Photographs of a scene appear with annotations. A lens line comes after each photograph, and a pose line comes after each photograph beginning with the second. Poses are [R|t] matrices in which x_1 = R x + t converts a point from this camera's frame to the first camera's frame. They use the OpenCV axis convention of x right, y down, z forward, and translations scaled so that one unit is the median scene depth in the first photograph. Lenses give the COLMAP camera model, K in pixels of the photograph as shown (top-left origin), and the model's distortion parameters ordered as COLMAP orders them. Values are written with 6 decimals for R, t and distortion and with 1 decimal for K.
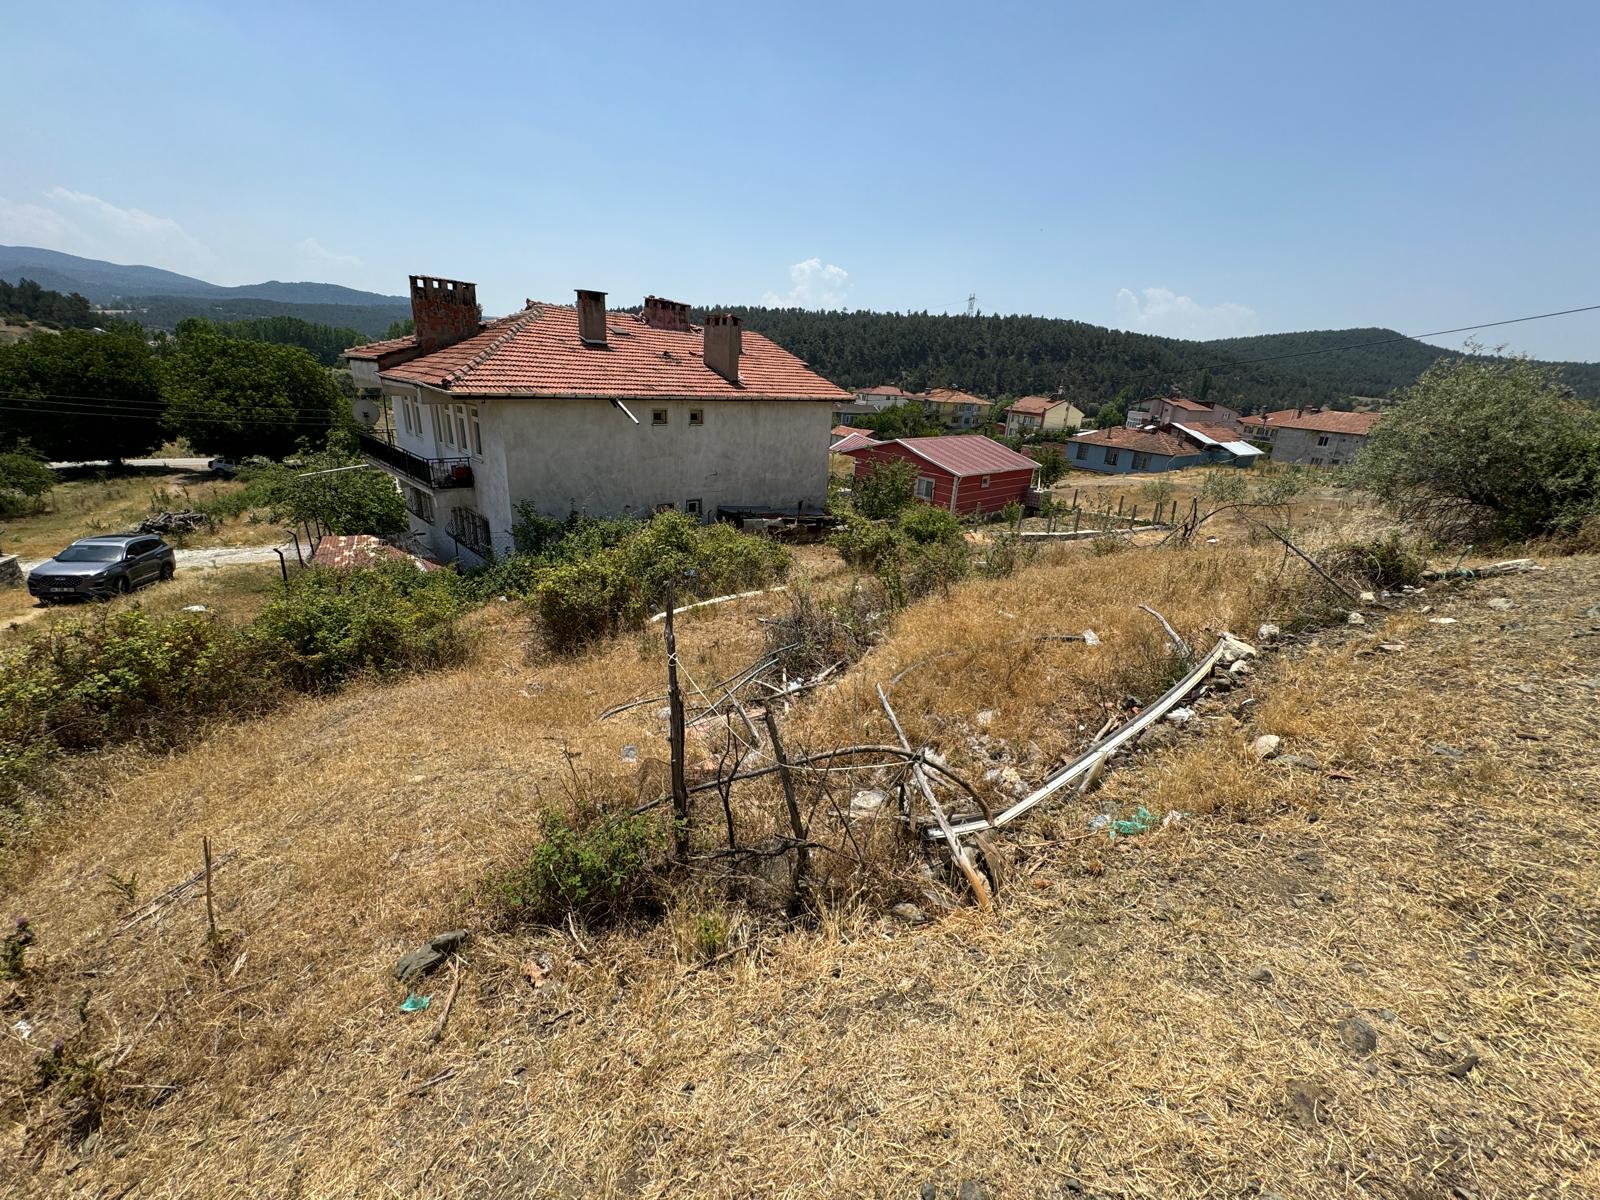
lens RADIAL K [[637.5, 0, 798.4], [0, 637.5, 595.7], [0, 0, 1]] dist [-0.001520, 0.000340]
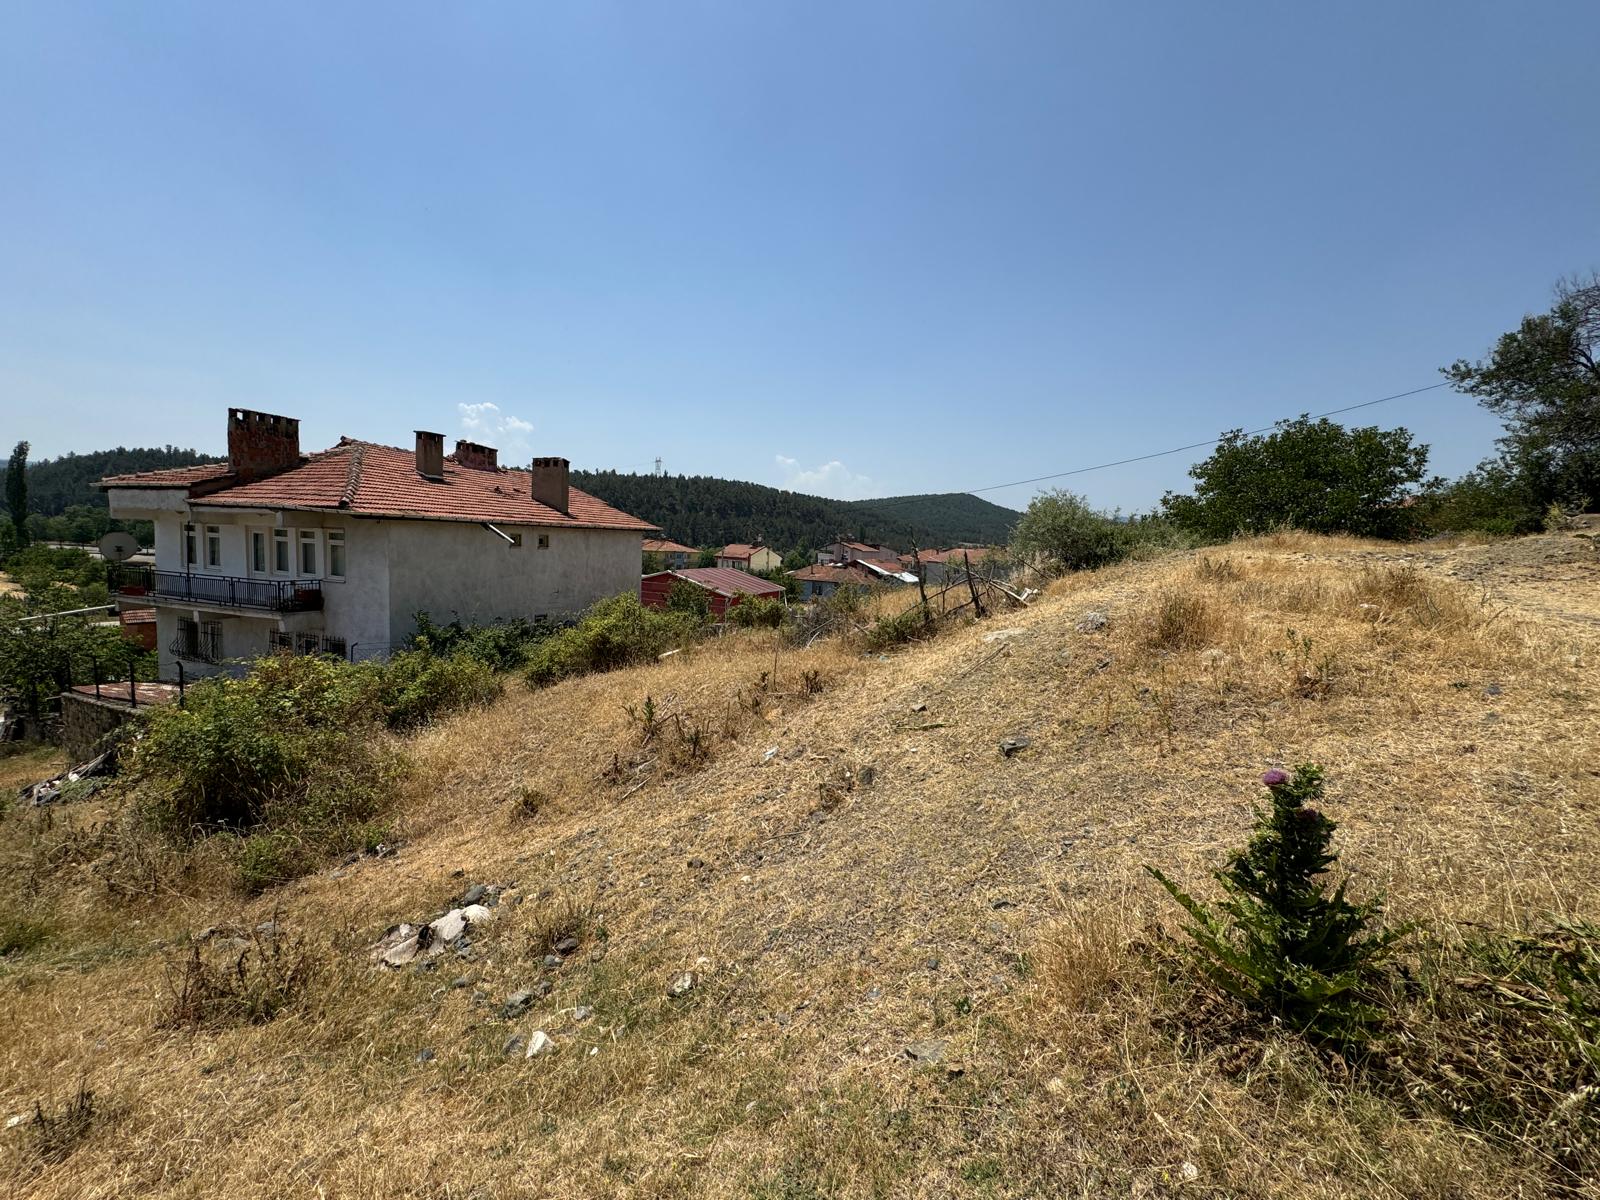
lens RADIAL K [[657.8, 0, 799.9], [0, 657.8, 600.3], [0, 0, 1]] dist [-0.001674, 0.000386]
pose [[0.897142, -0.055410, 0.438254, -0.264992], [0.152645, 0.969874, -0.189852, 0.107723], [-0.414531, 0.237222, 0.878572, -0.177373]]
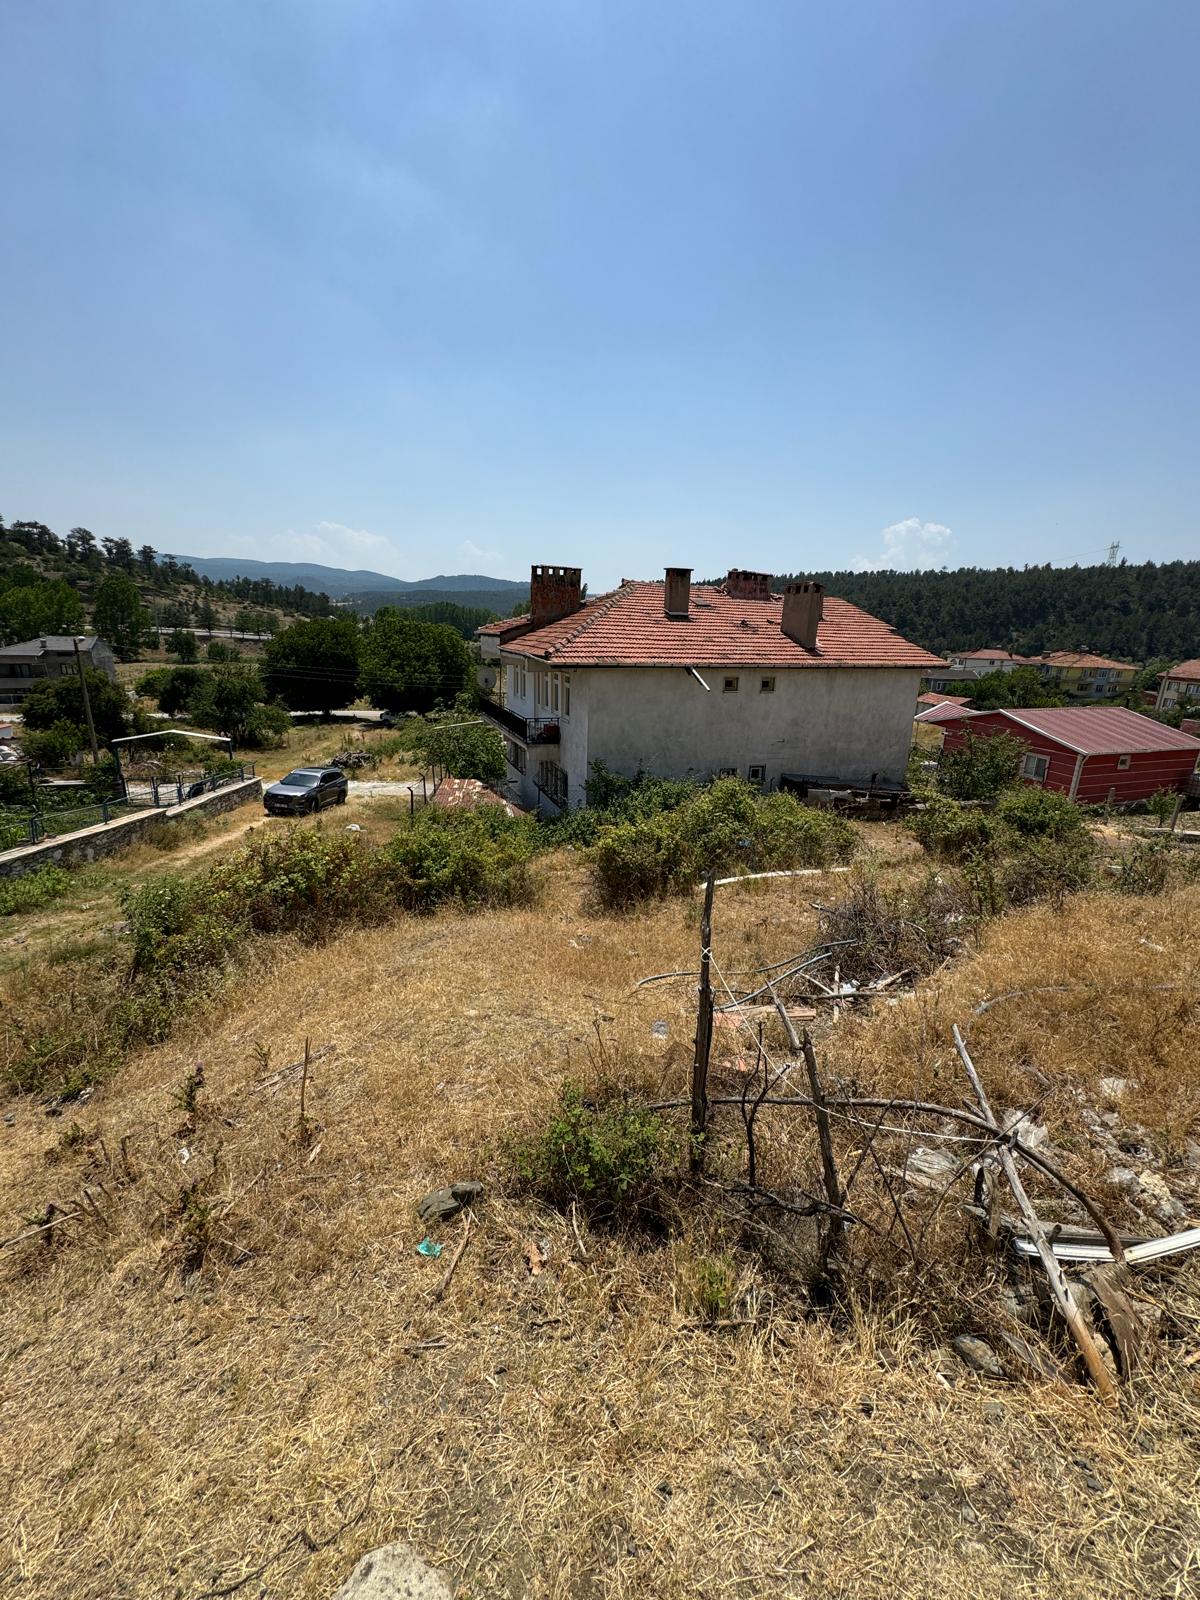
lens RADIAL K [[635.7, 0, 599.9], [0, 635.7, 799.9], [0, 0, 1]] dist [-0.003084, 0.001647]
pose [[0.917389, 0.077816, -0.390309, 0.000542], [-0.112270, 0.991469, -0.066212, -0.006109], [0.381827, 0.104562, 0.918300, 0.008923]]
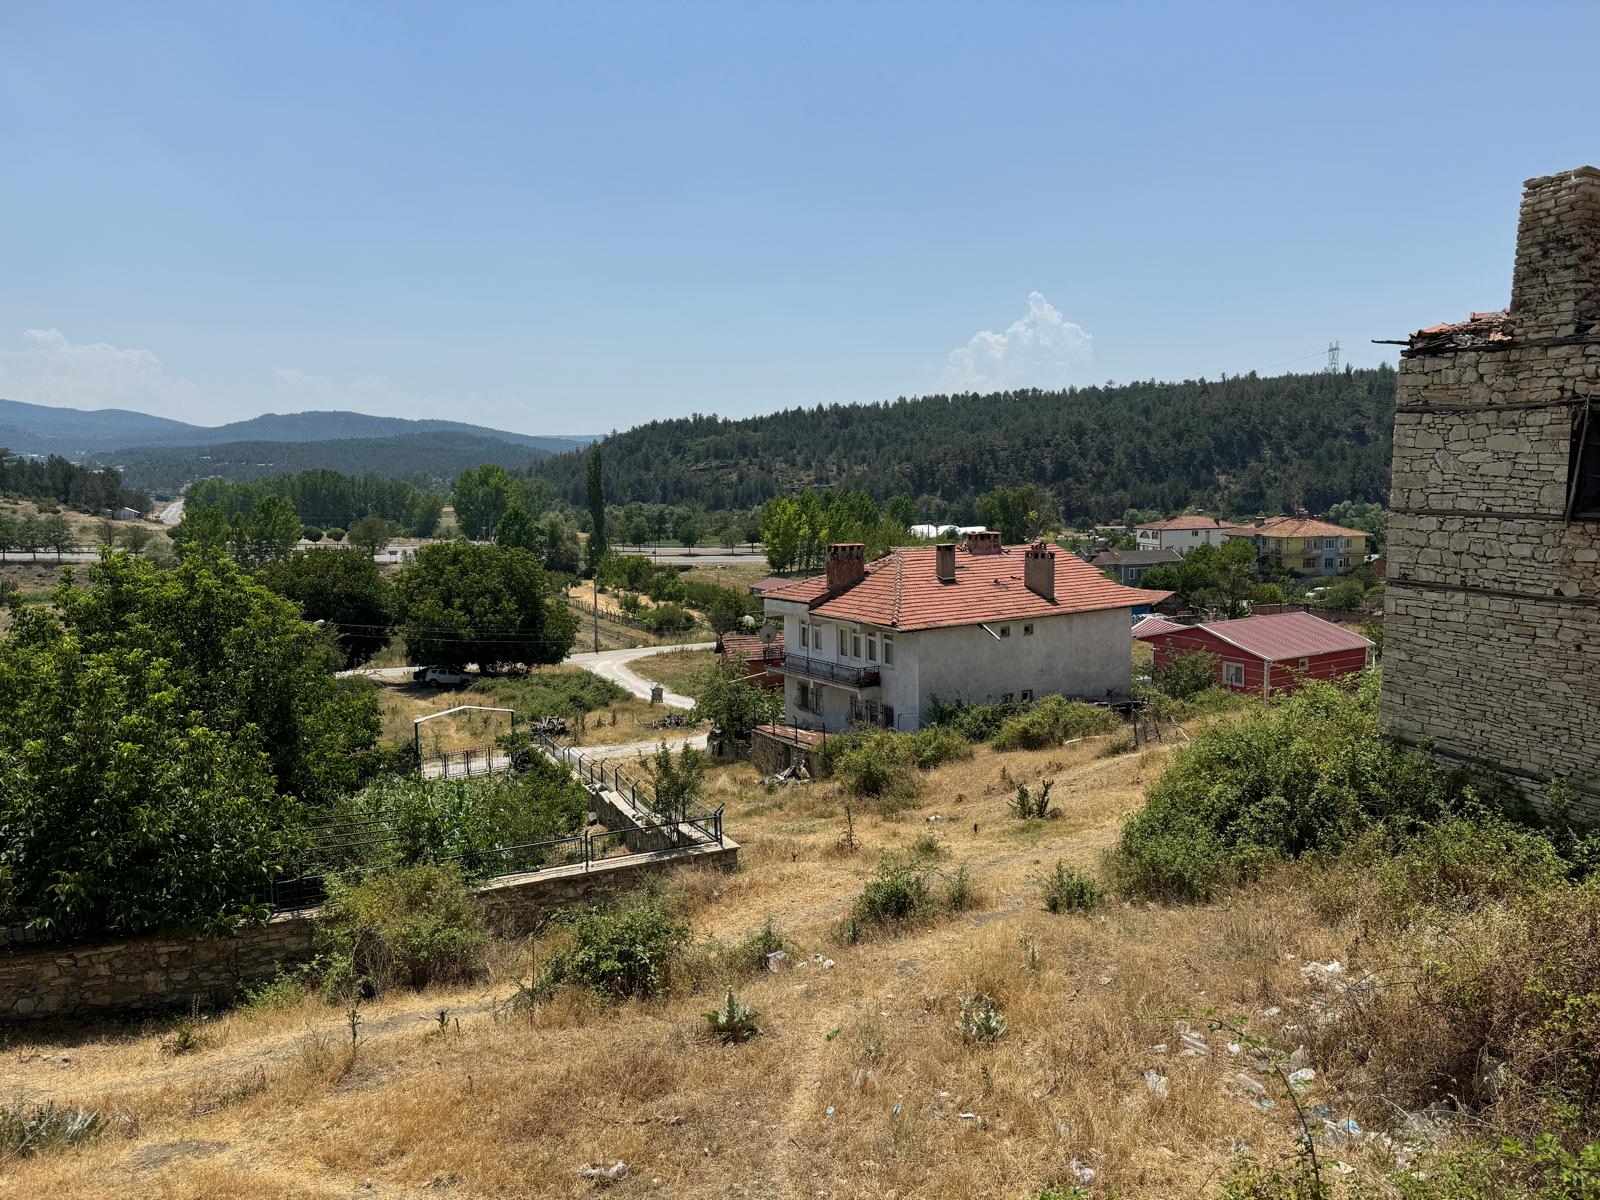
lens RADIAL K [[1109.1, 0, 794.8], [0, 1109.1, 602.5], [0, 0, 1]] dist [0.138061, -0.219224]
pose [[0.975802, -0.051245, -0.212567, -0.136592], [-0.000024, 0.972124, -0.234465, 0.215660], [0.218657, 0.228797, 0.948600, -1.346381]]
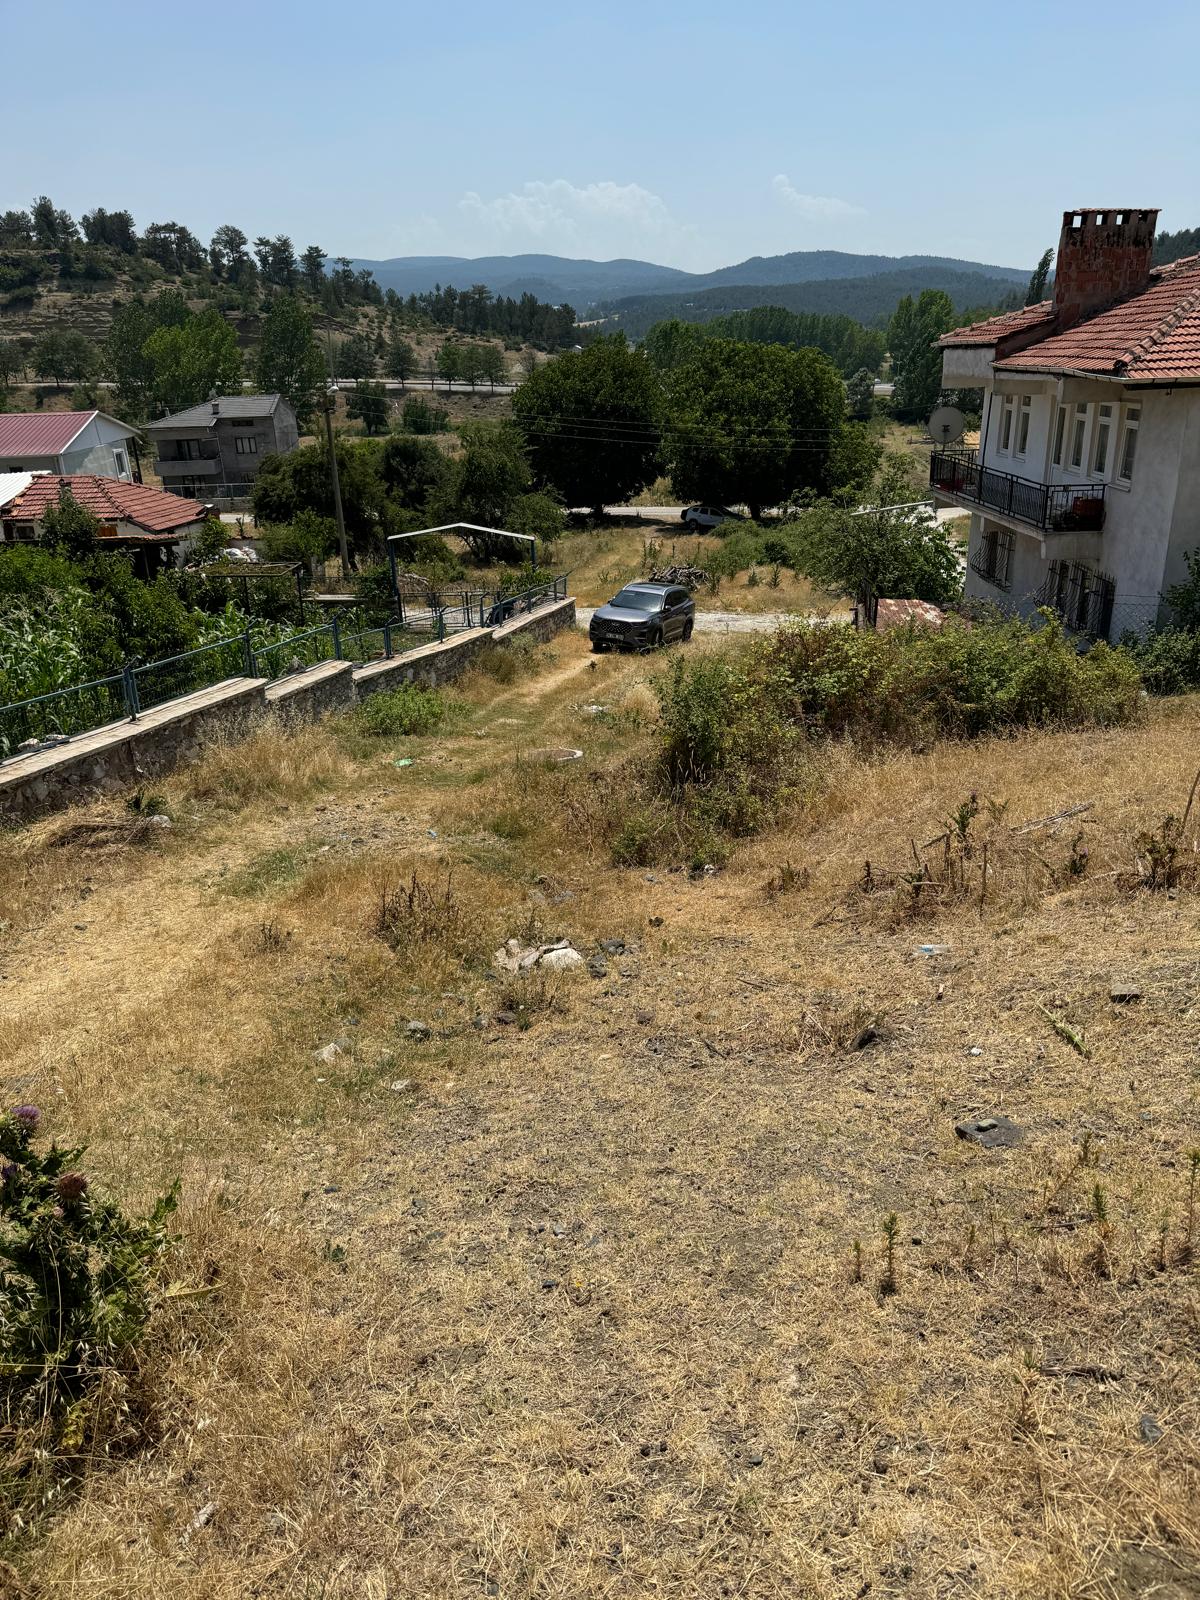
lens RADIAL K [[1118.1, 0, 611.6], [0, 1118.1, 812.4], [0, 0, 1]] dist [0.066741, -0.091767]
pose [[0.723043, 0.191377, -0.663765, -0.043080], [-0.164816, 0.980902, 0.103280, 0.068301], [0.670854, 0.034723, 0.740776, -0.167295]]
